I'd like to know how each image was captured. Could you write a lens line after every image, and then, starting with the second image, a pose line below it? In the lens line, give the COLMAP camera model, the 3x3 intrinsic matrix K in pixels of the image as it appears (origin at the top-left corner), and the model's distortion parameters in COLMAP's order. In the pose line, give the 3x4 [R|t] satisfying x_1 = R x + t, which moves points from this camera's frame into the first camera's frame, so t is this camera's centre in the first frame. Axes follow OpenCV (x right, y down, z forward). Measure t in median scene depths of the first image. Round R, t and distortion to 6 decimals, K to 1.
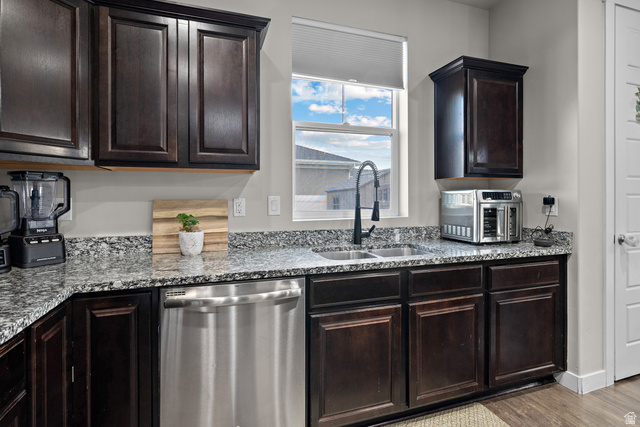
lens RADIAL K [[320.7, 0, 321.0], [0, 320.7, 198.3], [0, 0, 1]] dist [-0.000820, -0.000044]
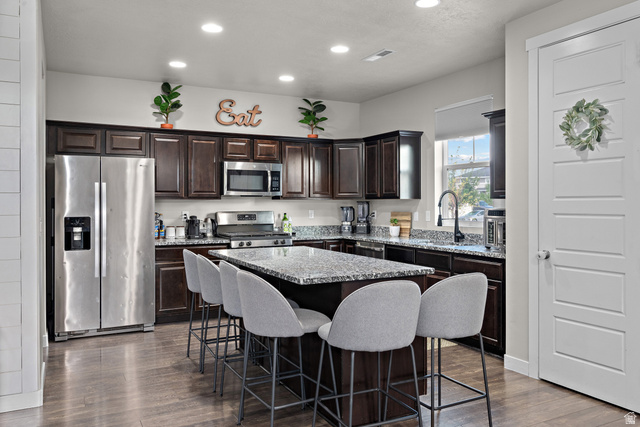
lens RADIAL K [[489.6, 0, 320.0], [0, 489.6, 213.5], [0, 0, 1]] dist [-0.000427, -0.000544]
pose [[0.144917, 0.019403, -0.989254, 2.518263], [-0.002256, 0.999812, 0.019279, -0.045556], [0.989441, -0.000562, 0.144934, -0.021967]]
